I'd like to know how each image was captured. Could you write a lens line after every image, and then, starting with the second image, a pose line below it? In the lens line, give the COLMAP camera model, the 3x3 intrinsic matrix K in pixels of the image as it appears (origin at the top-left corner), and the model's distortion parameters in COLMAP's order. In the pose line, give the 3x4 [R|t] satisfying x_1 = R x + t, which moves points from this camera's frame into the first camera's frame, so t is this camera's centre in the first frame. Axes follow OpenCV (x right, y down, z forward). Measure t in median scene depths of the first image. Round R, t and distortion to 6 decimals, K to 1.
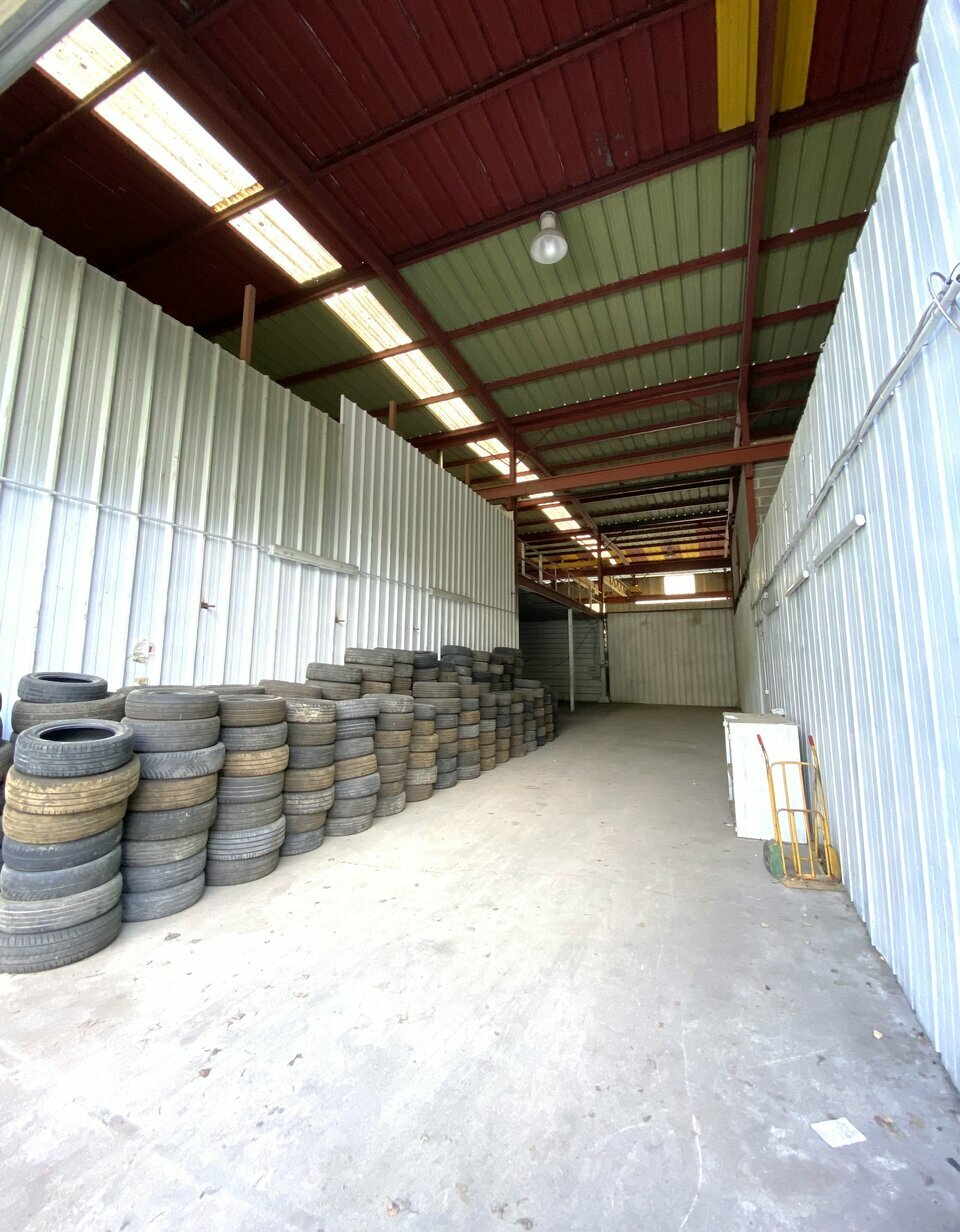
lens RADIAL K [[531.0, 0, 479.8], [0, 531.0, 565.3], [0, 0, 1]] dist [0.011376, -0.014567]
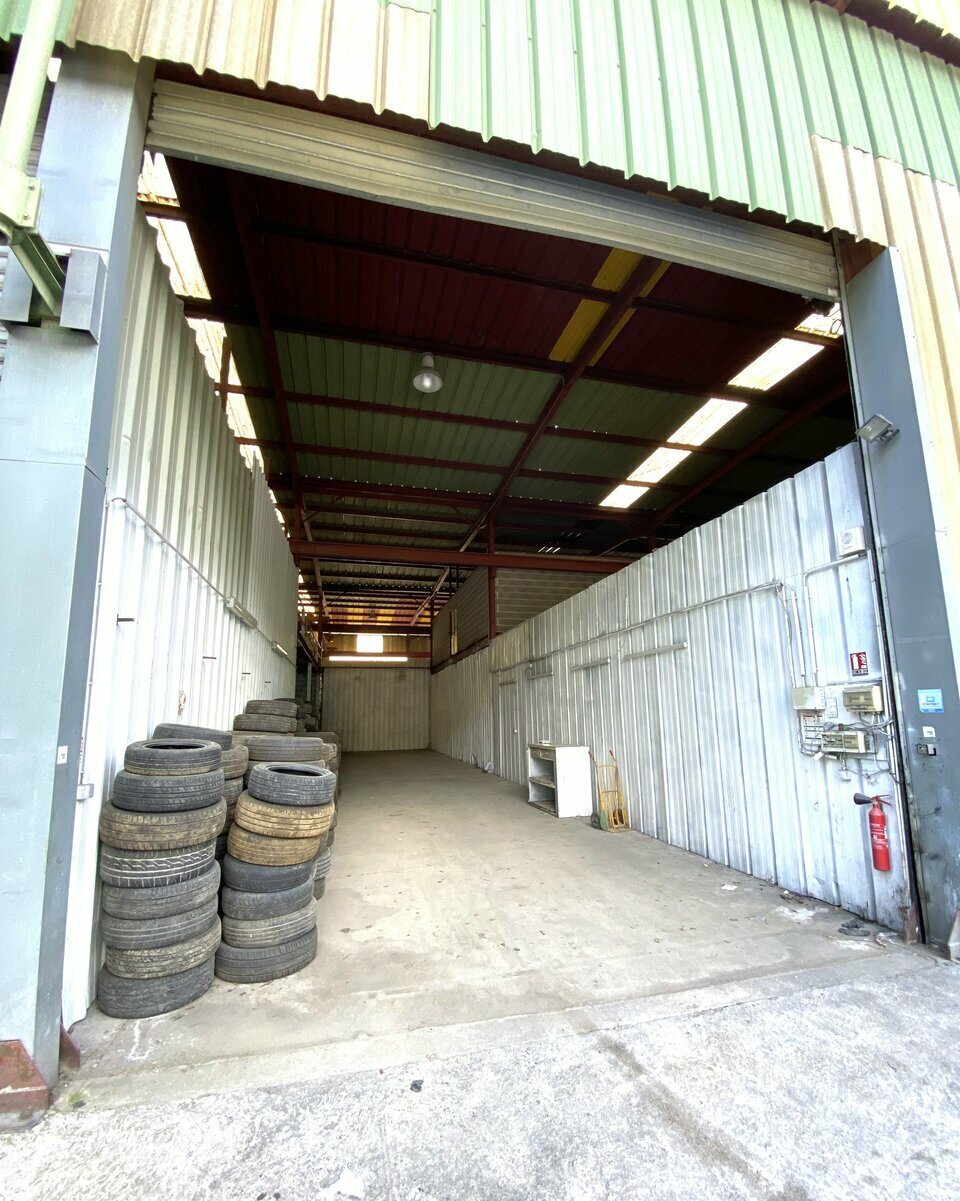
lens RADIAL K [[534.7, 0, 480.0], [0, 534.7, 600.5], [0, 0, 1]] dist [0.009494, -0.000177]
pose [[0.778254, 0.120026, 0.616372, -0.558565], [-0.101172, 0.992706, -0.065566, -0.012952], [-0.619746, -0.011332, 0.784721, -0.088390]]
